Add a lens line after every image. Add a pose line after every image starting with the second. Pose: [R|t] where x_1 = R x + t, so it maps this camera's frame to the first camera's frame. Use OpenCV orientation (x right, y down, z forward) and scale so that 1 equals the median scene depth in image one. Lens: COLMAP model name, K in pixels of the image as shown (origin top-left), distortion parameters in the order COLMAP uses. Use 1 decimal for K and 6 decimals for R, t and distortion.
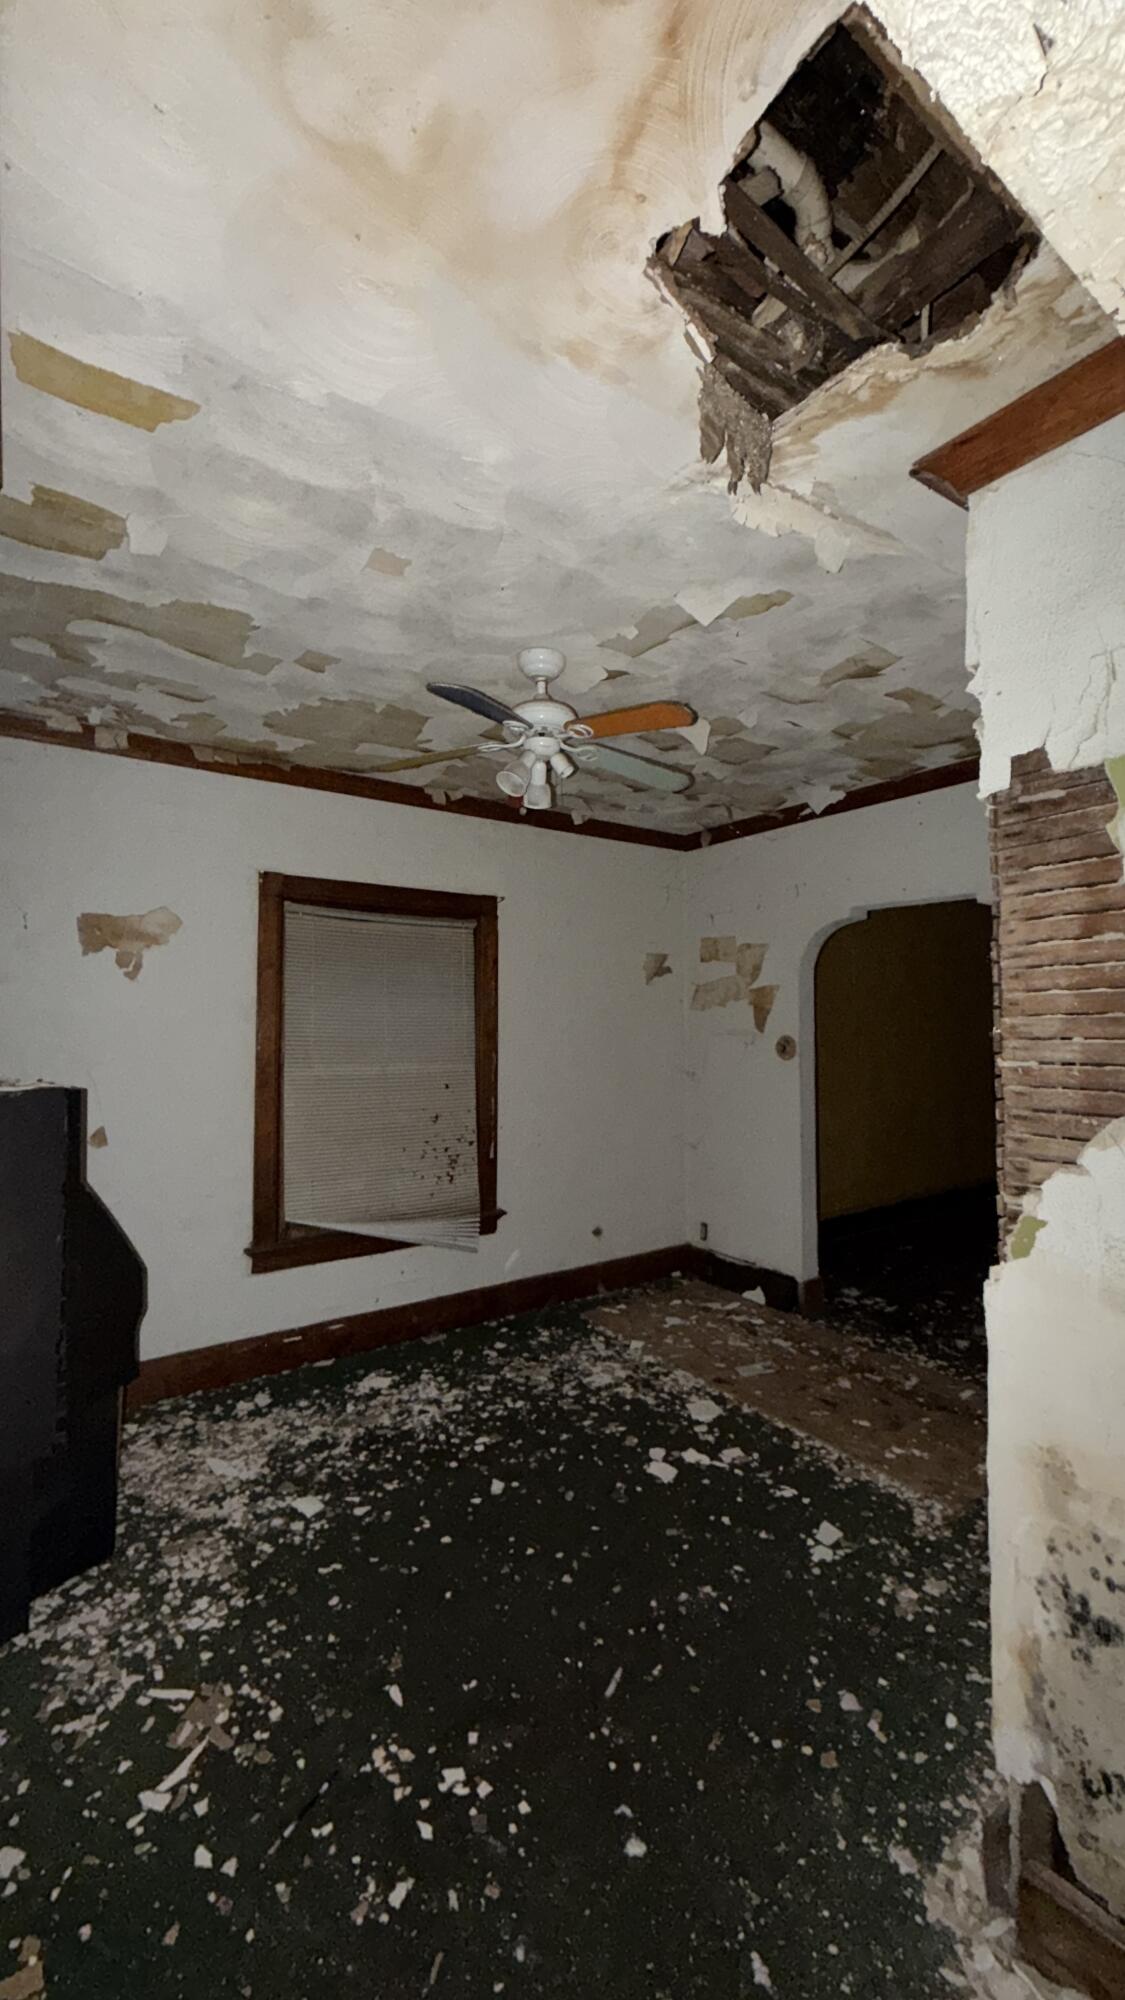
lens RADIAL K [[783.6, 0, 567.6], [0, 783.6, 1004.5], [0, 0, 1]] dist [0.001082, 0.000243]
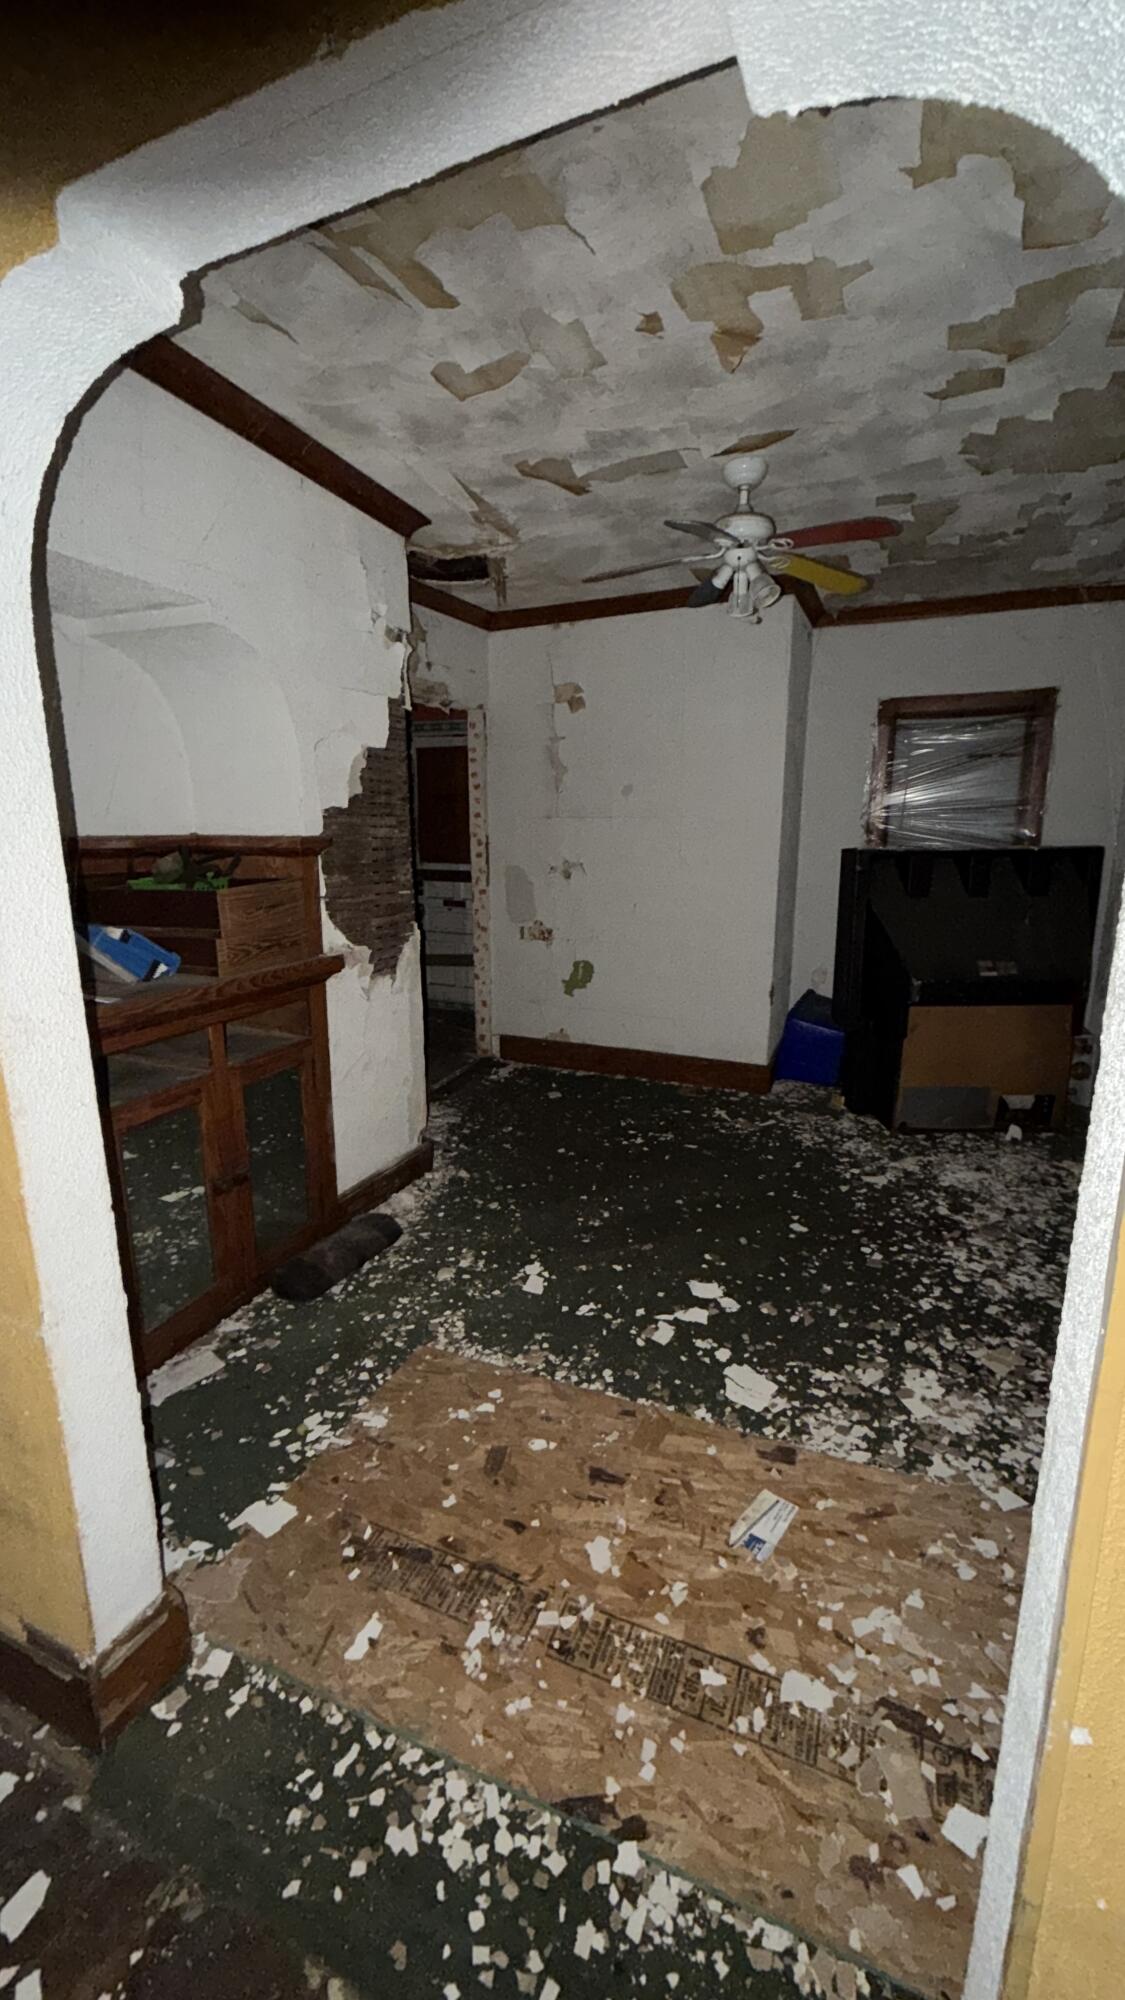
lens RADIAL K [[783.6, 0, 562.3], [0, 783.6, 995.9], [0, 0, 1]] dist [0.001082, 0.000243]
pose [[-0.848658, 0.113898, -0.516534, 0.706423], [0.009877, 0.979783, 0.199819, 0.050415], [0.528850, 0.164476, -0.832626, 1.608777]]
